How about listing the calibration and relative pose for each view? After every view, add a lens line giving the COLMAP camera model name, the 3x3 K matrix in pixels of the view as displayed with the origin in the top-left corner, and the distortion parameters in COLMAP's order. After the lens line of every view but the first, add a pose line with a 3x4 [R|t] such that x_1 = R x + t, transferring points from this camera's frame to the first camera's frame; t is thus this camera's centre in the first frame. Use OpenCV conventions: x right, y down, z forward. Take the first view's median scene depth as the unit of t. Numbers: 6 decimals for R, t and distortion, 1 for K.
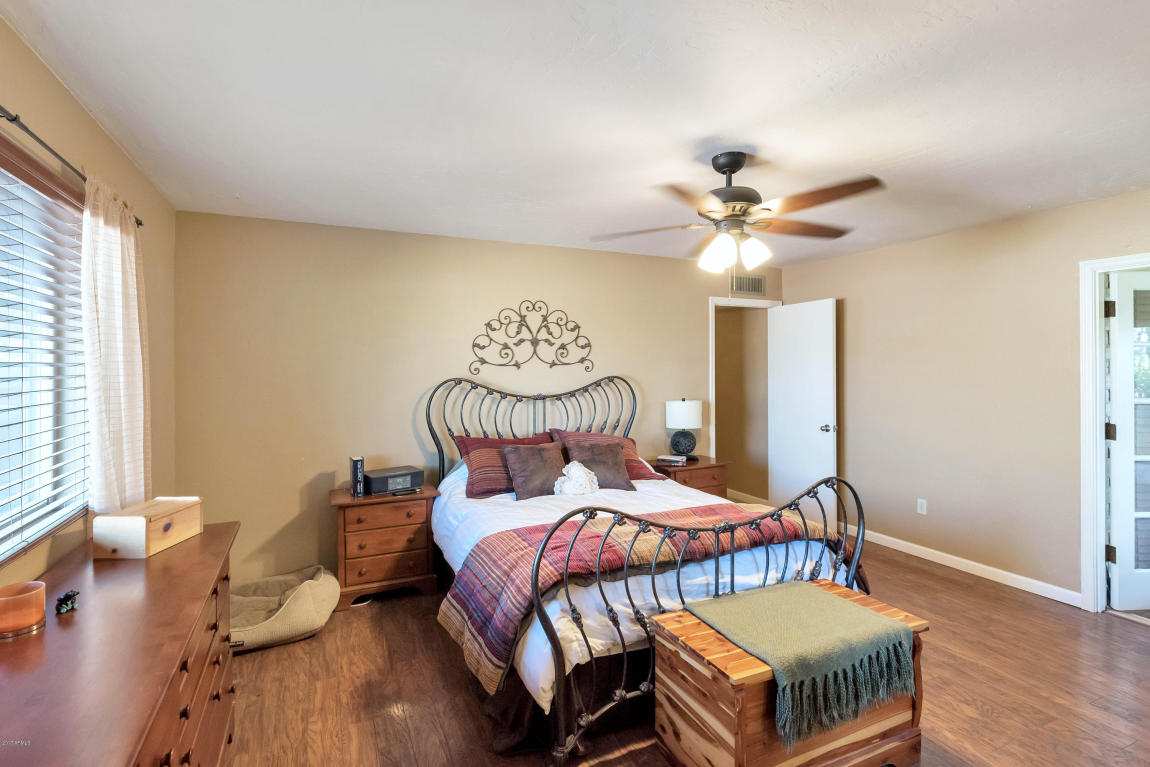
lens RADIAL K [[526.9, 0, 613.0], [0, 526.9, 368.4], [0, 0, 1]] dist [0.008515, 0.000155]
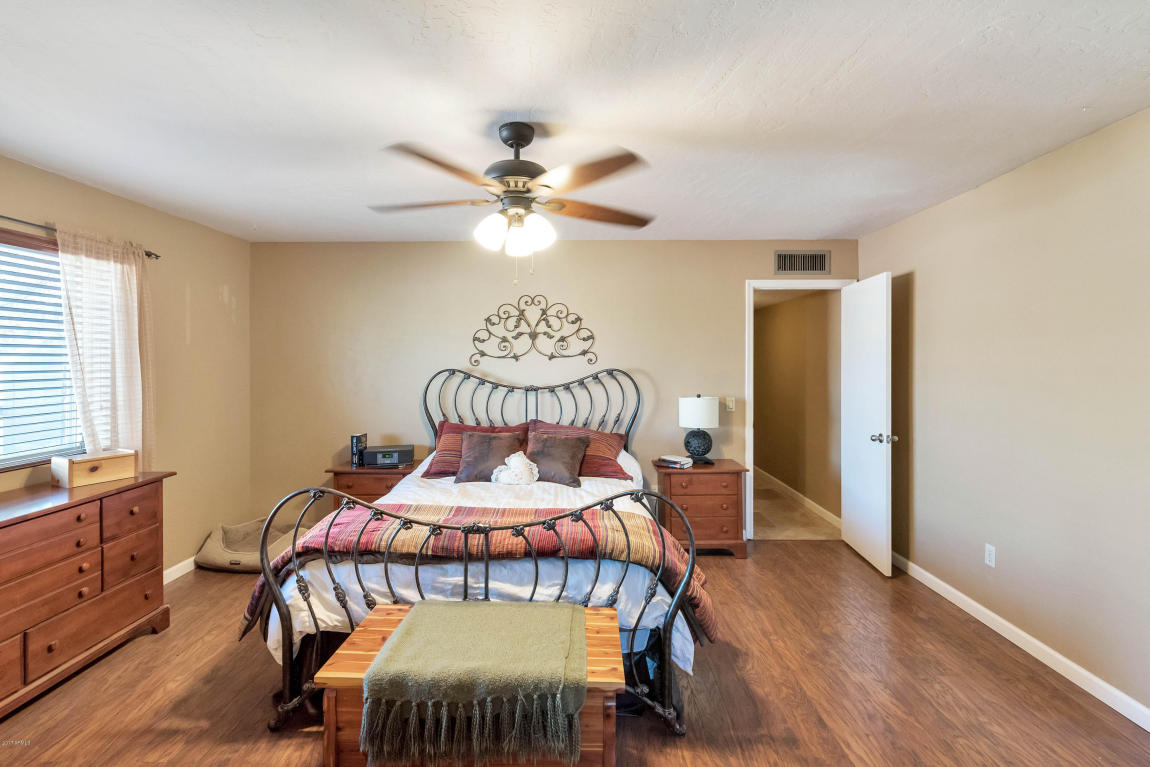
lens RADIAL K [[526.9, 0, 620.5], [0, 526.9, 366.9], [0, 0, 1]] dist [0.008515, 0.000155]
pose [[0.901270, 0.008400, -0.433177, 0.466132], [-0.004795, 0.999944, 0.009415, 0.001840], [0.433232, -0.006409, 0.901260, 0.146814]]
